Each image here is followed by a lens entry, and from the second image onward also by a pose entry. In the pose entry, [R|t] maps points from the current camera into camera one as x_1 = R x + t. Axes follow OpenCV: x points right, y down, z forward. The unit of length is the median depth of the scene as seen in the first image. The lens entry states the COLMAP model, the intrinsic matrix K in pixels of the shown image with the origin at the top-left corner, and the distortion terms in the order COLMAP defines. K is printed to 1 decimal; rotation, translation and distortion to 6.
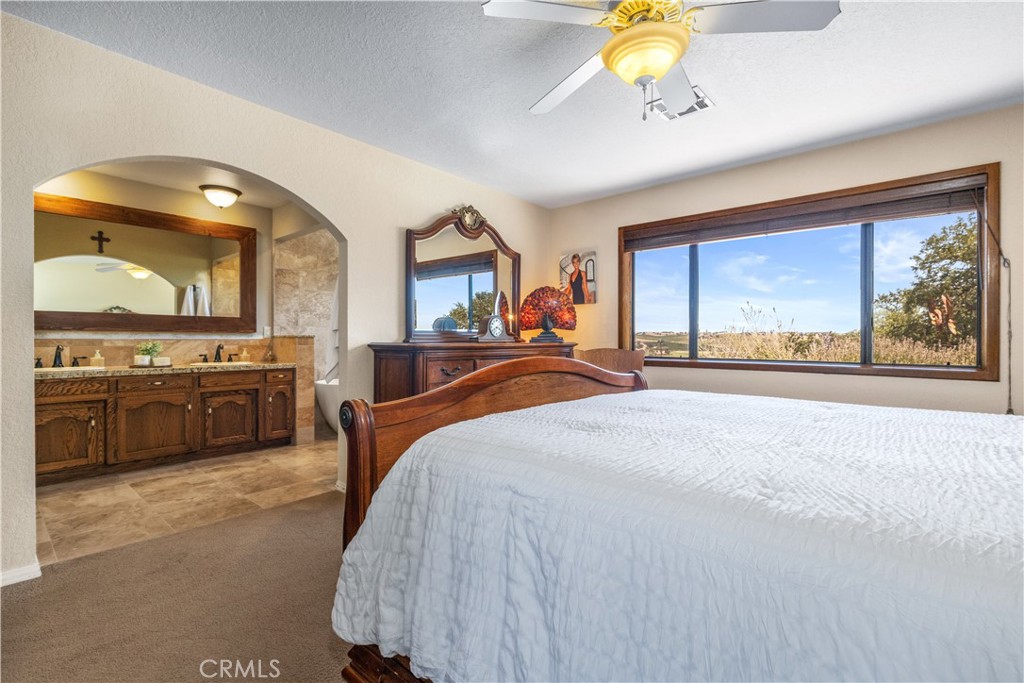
lens RADIAL K [[481.0, 0, 513.9], [0, 481.0, 340.1], [0, 0, 1]] dist [0.018849, 0.000405]
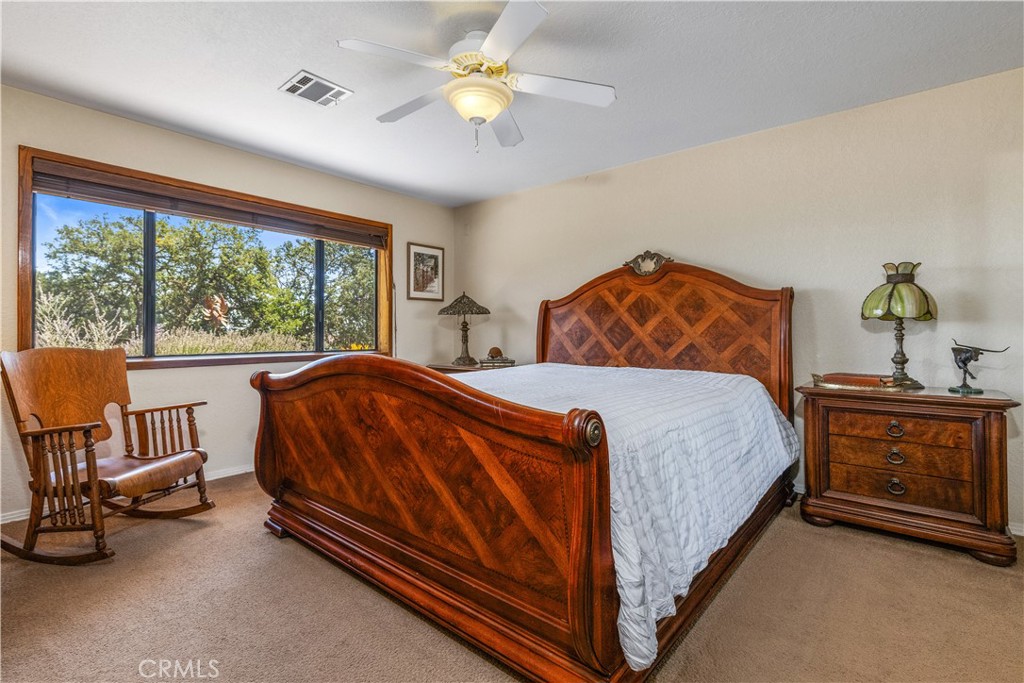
lens RADIAL K [[481.0, 0, 514.0], [0, 481.0, 335.0], [0, 0, 1]] dist [0.018849, 0.000405]
pose [[-0.011610, -0.006071, 0.999914, -0.131191], [0.002002, 0.999979, 0.006094, -0.000400], [-0.999931, 0.002073, -0.011597, 0.127846]]
